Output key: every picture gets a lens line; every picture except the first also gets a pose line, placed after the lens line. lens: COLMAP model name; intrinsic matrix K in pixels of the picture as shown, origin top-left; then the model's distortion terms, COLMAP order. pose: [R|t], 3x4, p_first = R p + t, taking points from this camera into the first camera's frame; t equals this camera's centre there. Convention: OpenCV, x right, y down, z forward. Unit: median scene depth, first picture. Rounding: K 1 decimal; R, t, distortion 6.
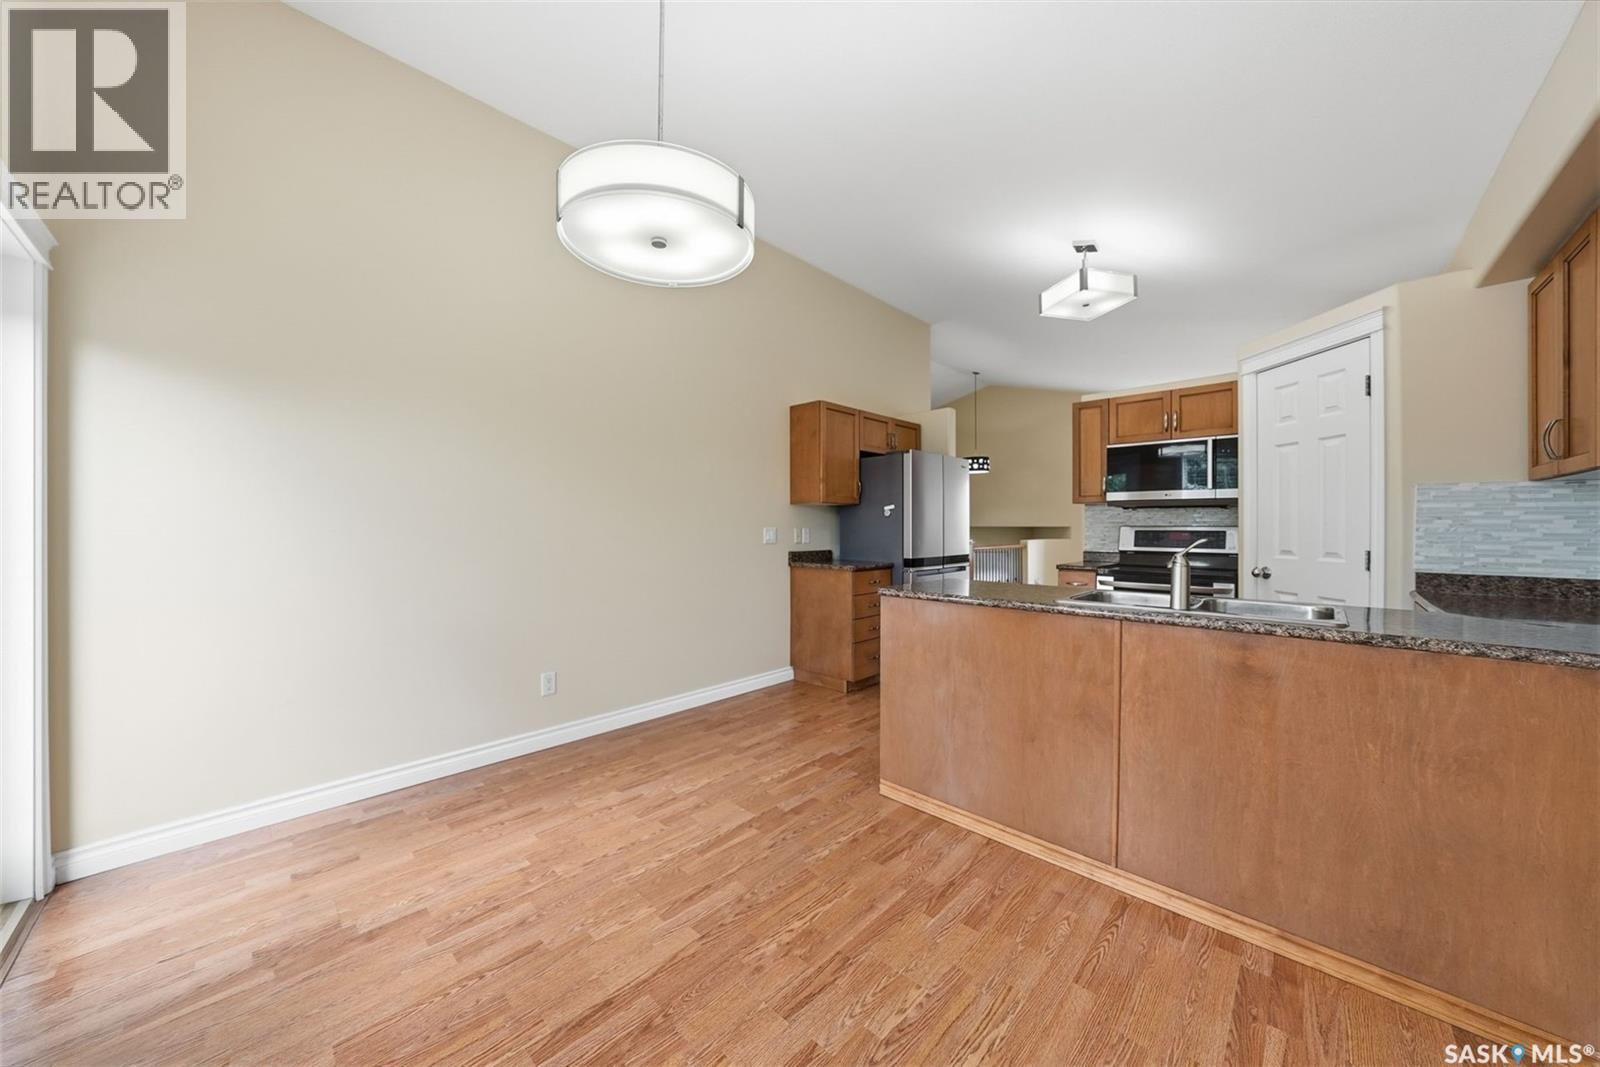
lens RADIAL K [[556.3, 0, 794.9], [0, 556.3, 527.1], [0, 0, 1]] dist [-0.024173, 0.003563]
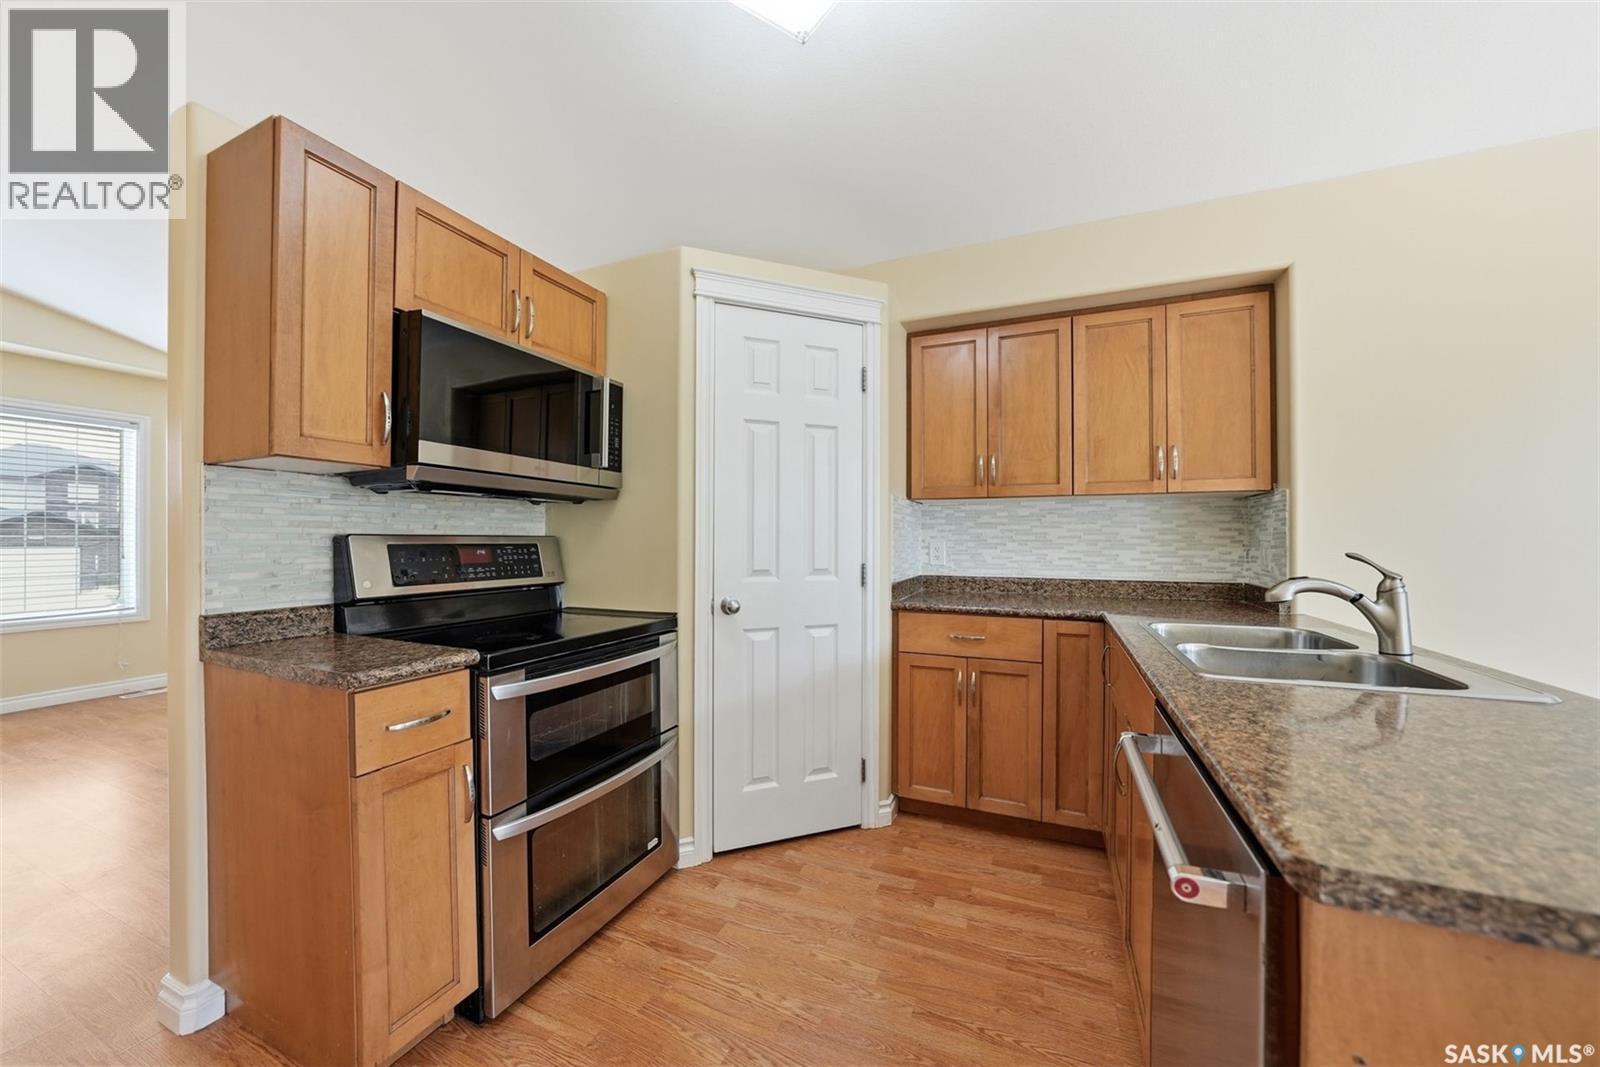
lens RADIAL K [[563.6, 0, 798.4], [0, 563.6, 537.6], [0, 0, 1]] dist [-0.019578, 0.002003]
pose [[-0.349027, 0.001550, 0.937111, 0.155038], [0.000488, 0.999999, -0.001472, 0.001332], [-0.937112, -0.000056, -0.349028, 0.982015]]
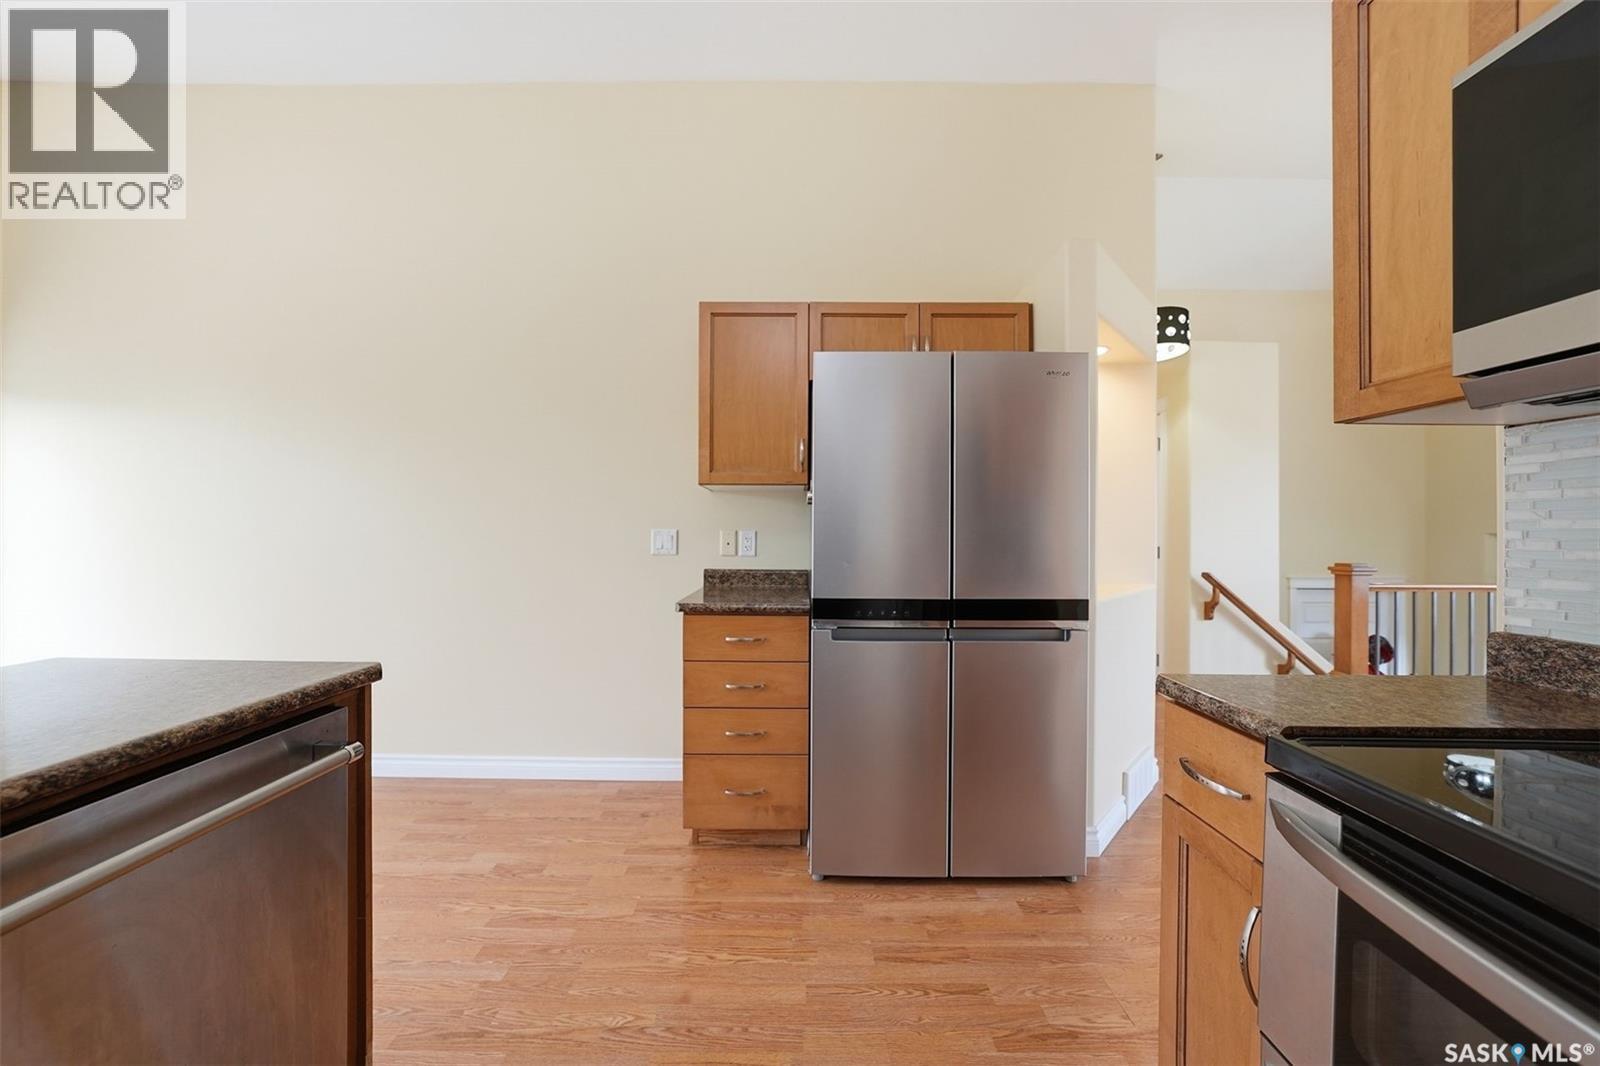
lens RADIAL K [[556.3, 0, 793.8], [0, 556.3, 533.9], [0, 0, 1]] dist [-0.024173, 0.003563]
pose [[0.690546, 0.003921, -0.723278, 0.594252], [-0.005214, 0.999986, 0.000443, 0.005842], [0.723270, 0.003465, 0.690557, 0.784887]]
